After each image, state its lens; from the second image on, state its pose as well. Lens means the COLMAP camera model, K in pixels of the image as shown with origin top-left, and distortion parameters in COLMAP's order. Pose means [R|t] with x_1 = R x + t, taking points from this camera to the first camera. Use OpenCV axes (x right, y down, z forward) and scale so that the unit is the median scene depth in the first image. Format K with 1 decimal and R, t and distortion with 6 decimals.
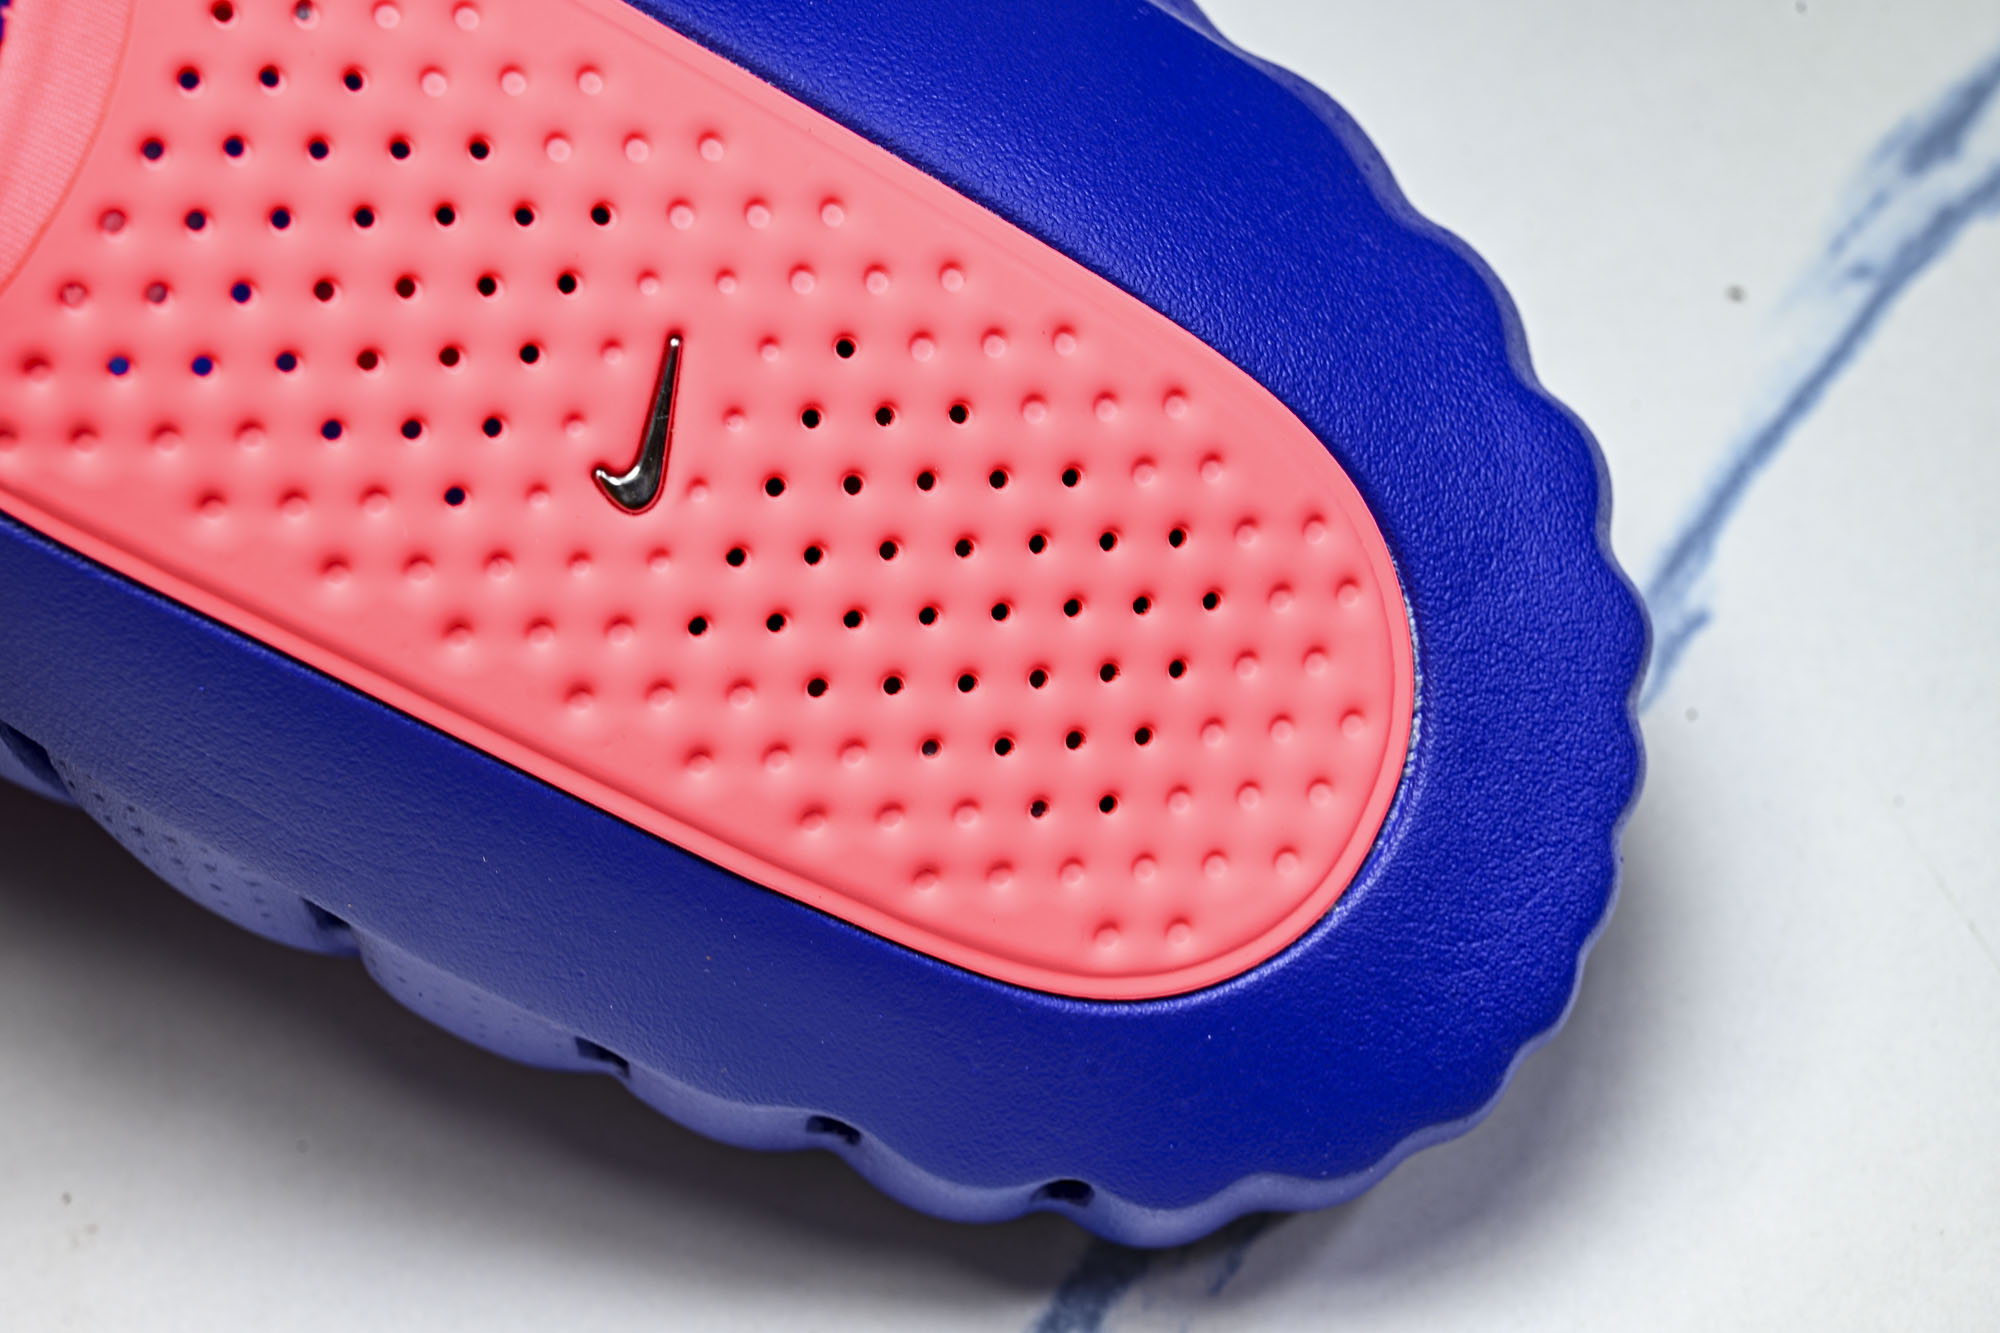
lens RADIAL K [[3974.8, 0, 999.6], [0, 3974.8, 665.8], [0, 0, 1]] dist [-0.018469, 0.000000]
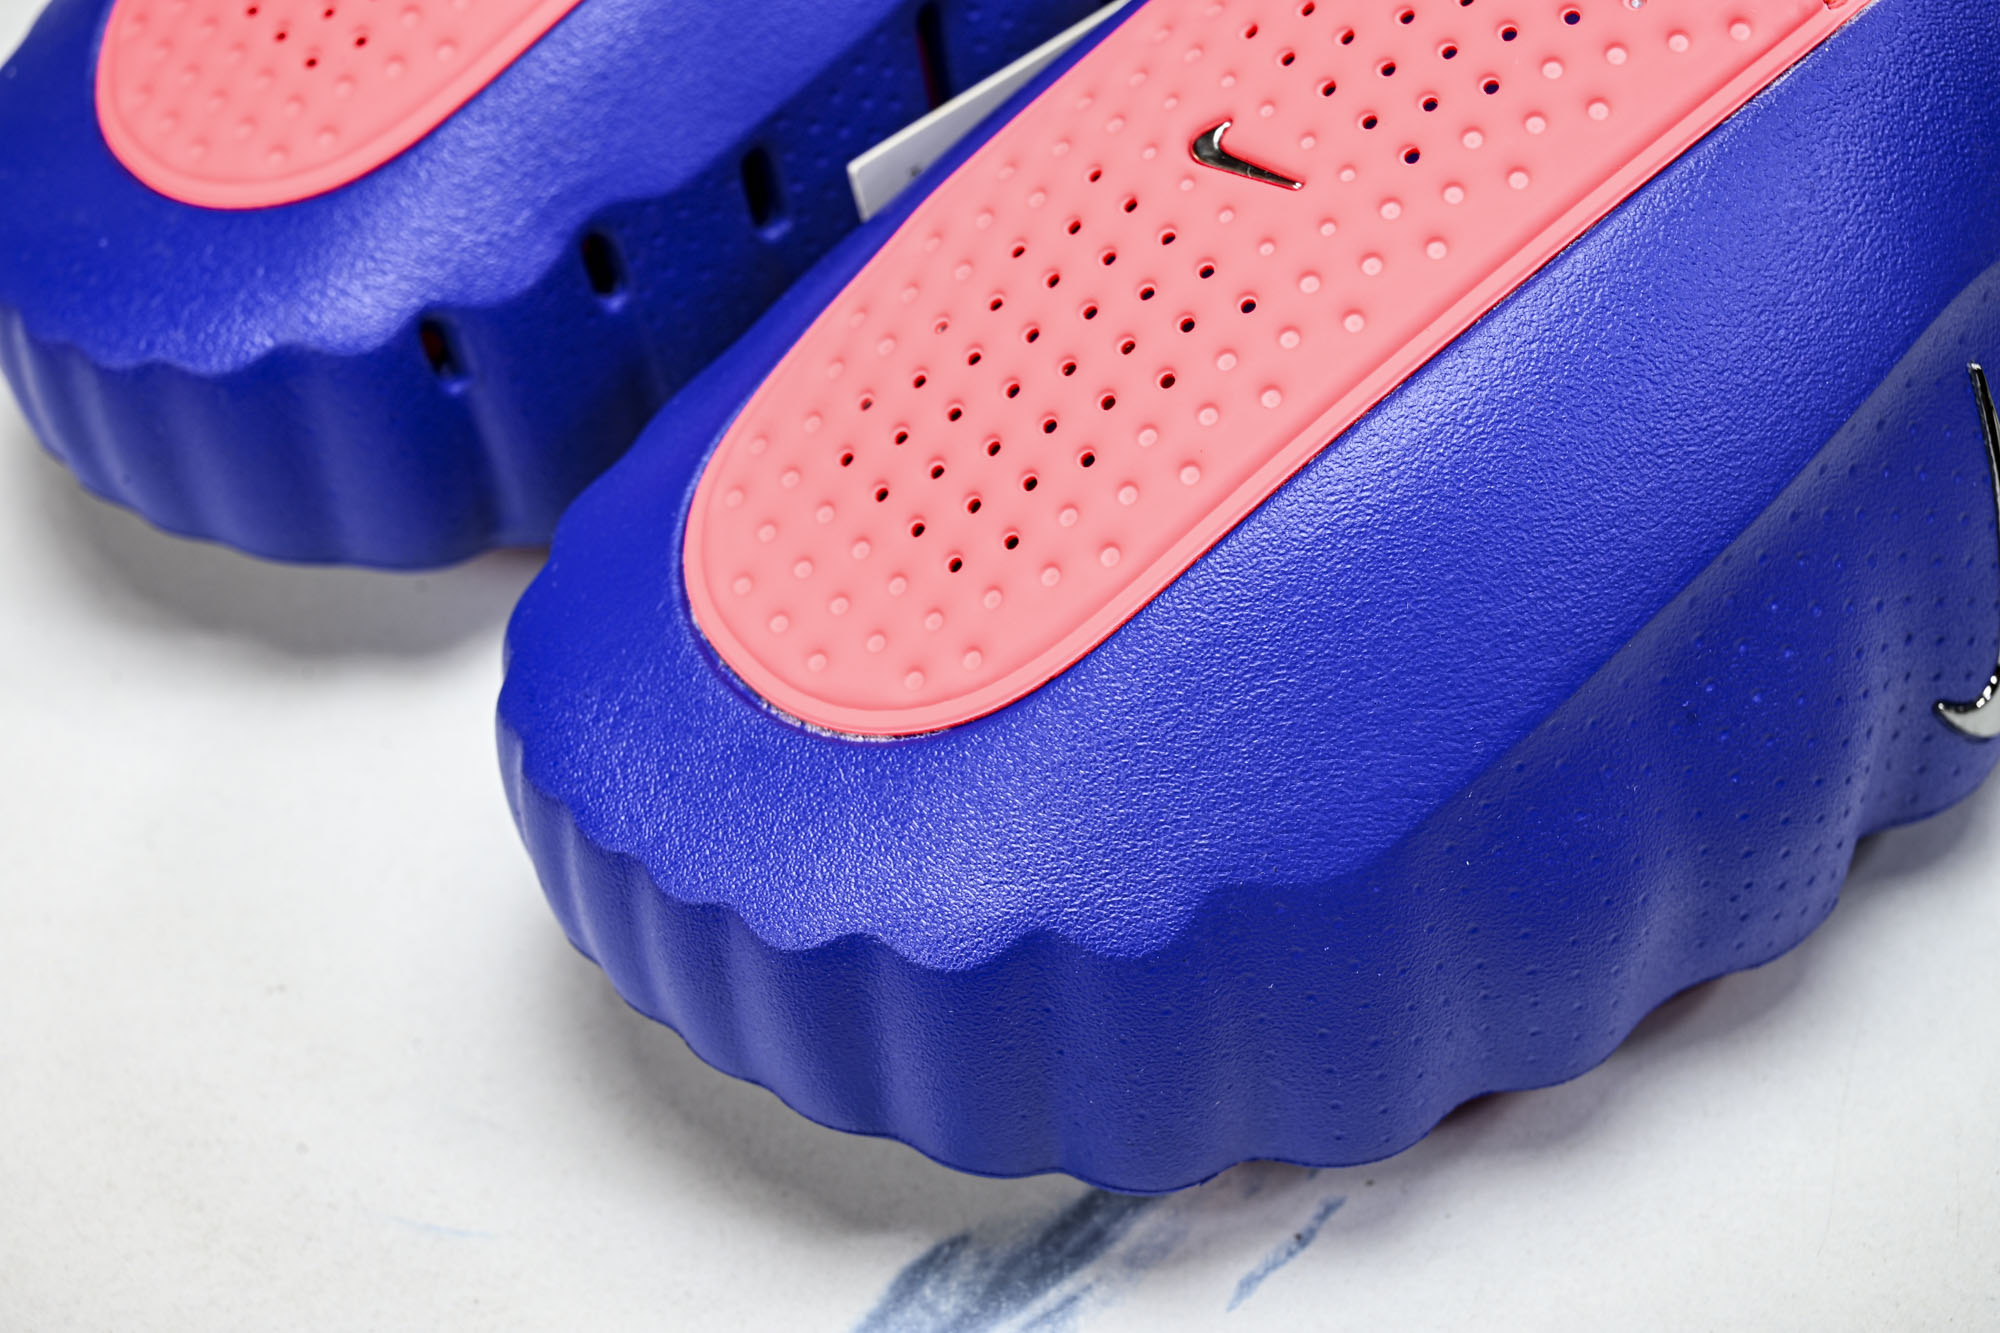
lens RADIAL K [[3974.8, 0, 1006.3], [0, 3974.8, 666.0], [0, 0, 1]] dist [-0.018469, 0.000000]
pose [[-0.462846, 0.669931, -0.580488, 0.734067], [-0.863864, -0.194042, 0.464852, -0.570247], [0.198780, 0.716617, 0.668540, 0.232491]]
